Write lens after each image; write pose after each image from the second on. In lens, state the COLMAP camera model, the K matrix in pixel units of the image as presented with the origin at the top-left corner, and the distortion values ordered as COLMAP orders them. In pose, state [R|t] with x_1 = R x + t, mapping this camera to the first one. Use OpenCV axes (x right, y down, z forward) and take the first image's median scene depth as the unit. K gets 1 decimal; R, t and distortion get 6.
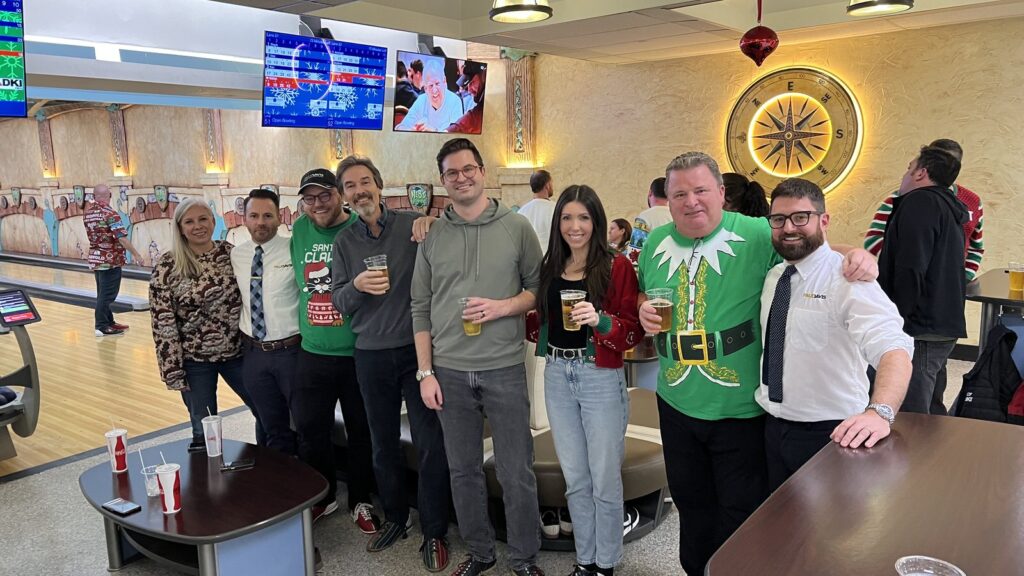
lens RADIAL K [[784.1, 0, 512.0], [0, 784.1, 288.0], [0, 0, 1]] dist [0.033646, -0.052216]
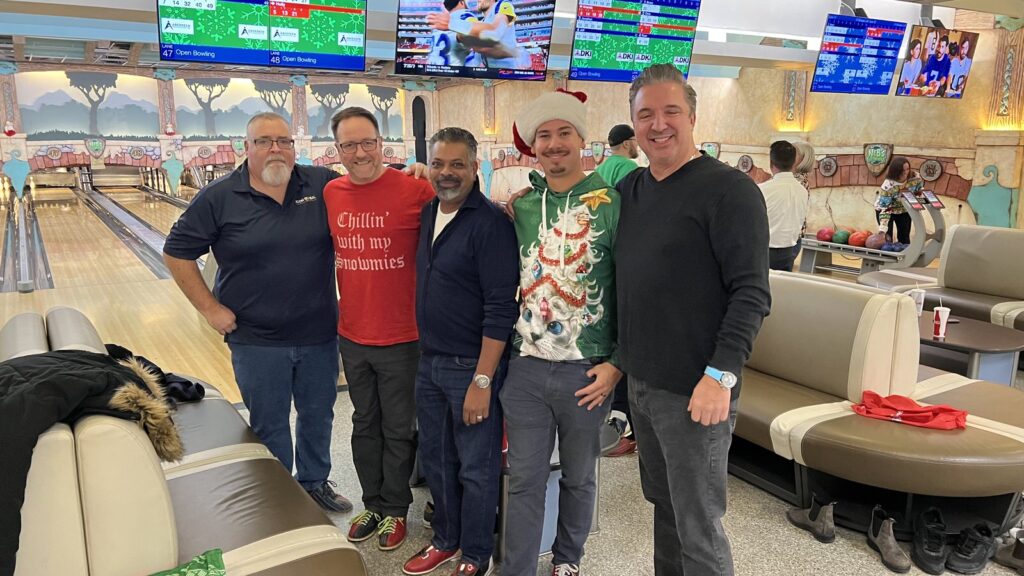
lens RADIAL K [[784.1, 0, 512.0], [0, 784.1, 288.0], [0, 0, 1]] dist [0.033646, -0.052216]
pose [[0.941007, 0.084017, -0.327790, -0.245743], [-0.069870, 0.996054, 0.054720, 0.050141], [0.331094, -0.028589, 0.943164, -0.248875]]
